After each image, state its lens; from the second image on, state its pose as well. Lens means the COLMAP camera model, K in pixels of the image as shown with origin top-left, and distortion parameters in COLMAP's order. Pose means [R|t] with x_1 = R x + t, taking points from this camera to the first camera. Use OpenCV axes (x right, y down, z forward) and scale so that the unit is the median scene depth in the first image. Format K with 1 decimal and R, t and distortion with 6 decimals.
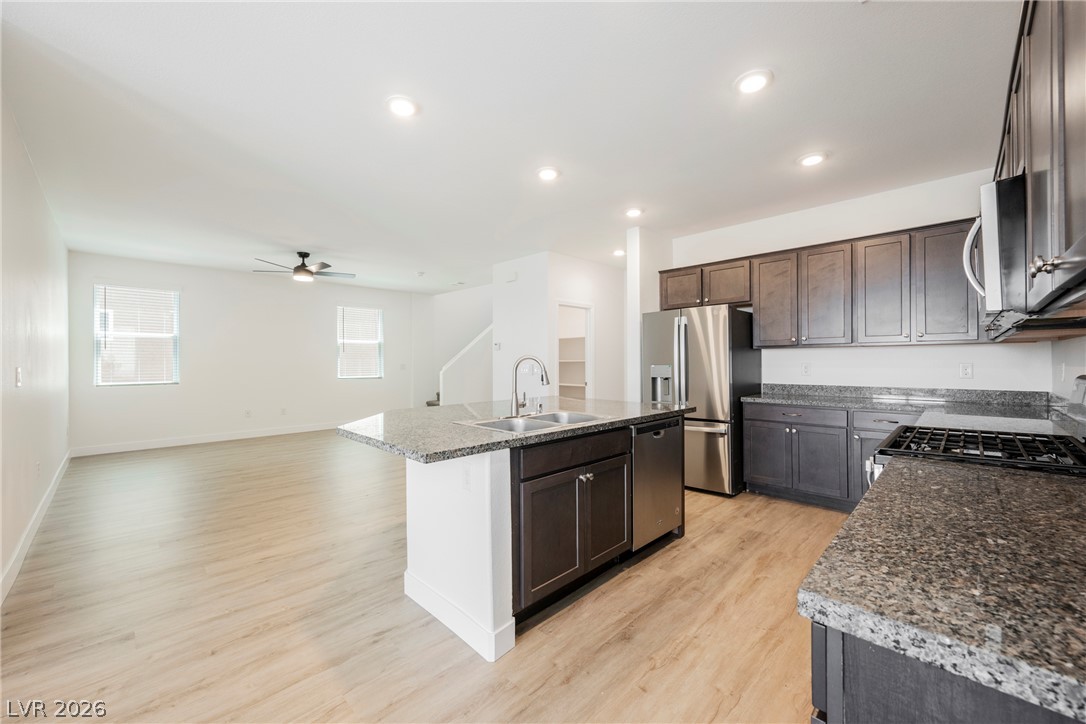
lens RADIAL K [[423.2, 0, 547.2], [0, 423.2, 361.6], [0, 0, 1]] dist [-0.001232, -0.000447]
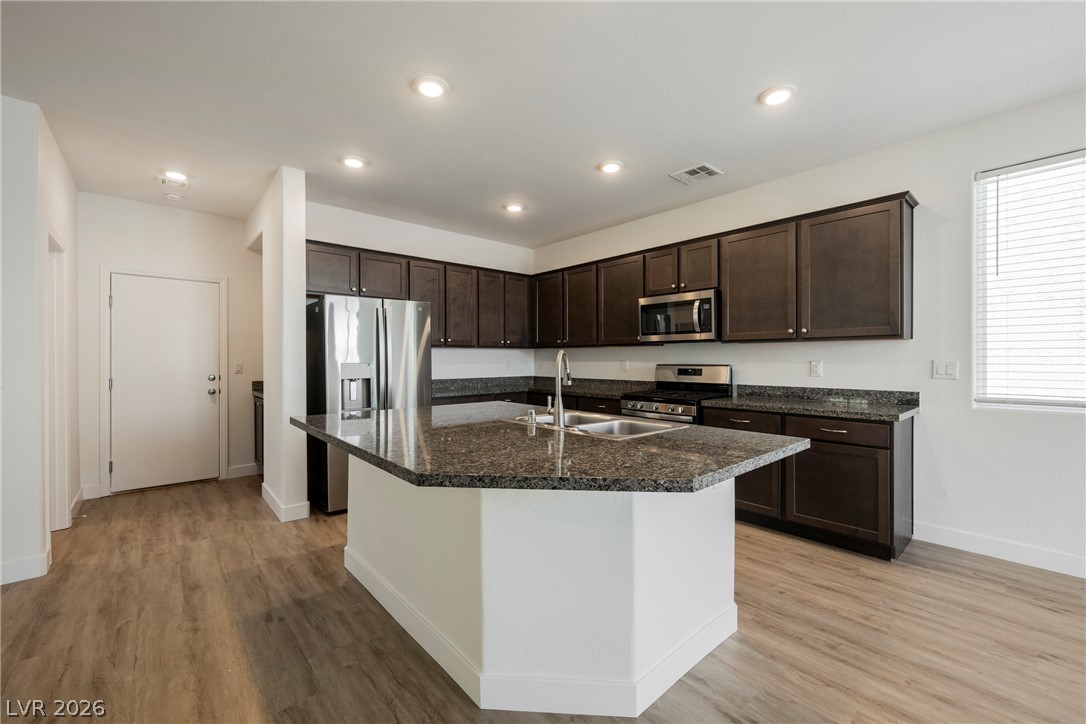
lens RADIAL K [[437.2, 0, 545.8], [0, 437.2, 363.9], [0, 0, 1]] dist [0.000300, -0.000955]
pose [[0.067167, -0.007555, 0.997713, -0.556258], [0.001713, 0.999971, 0.007457, 0.003513], [-0.997740, 0.001208, 0.067178, 0.605547]]
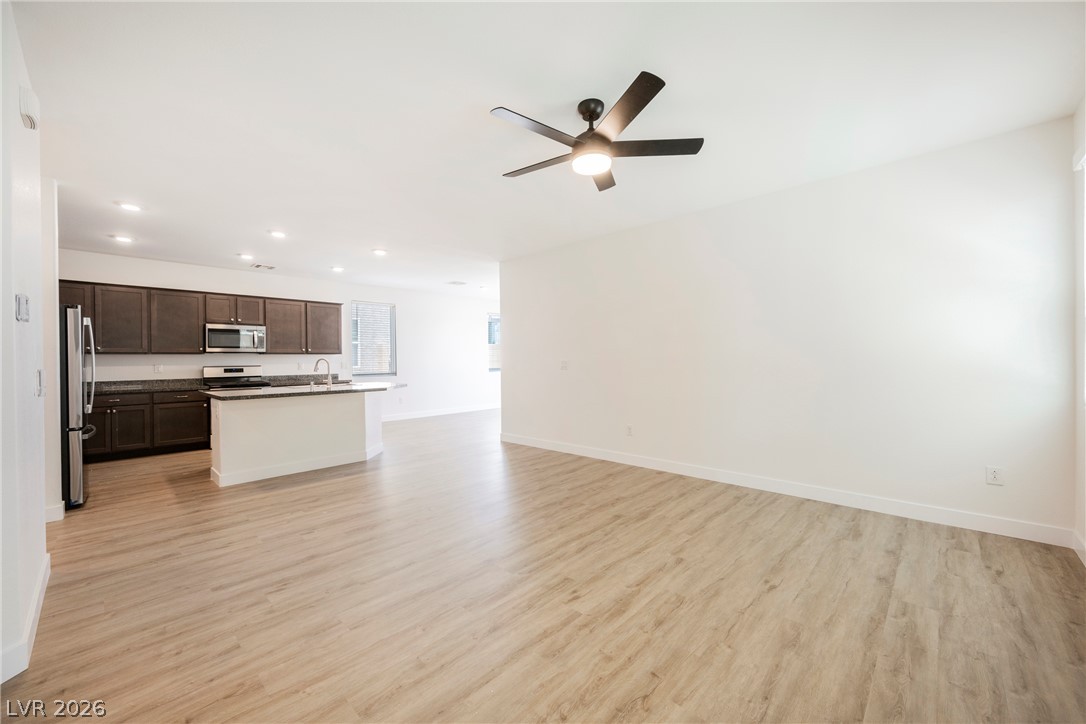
lens RADIAL K [[423.2, 0, 545.6], [0, 423.2, 361.0], [0, 0, 1]] dist [-0.001232, -0.000447]
pose [[-0.999739, 0.017278, -0.014942, -0.714181], [0.017206, 0.999840, 0.004966, 0.005773], [0.015025, 0.004708, -0.999876, 1.973051]]
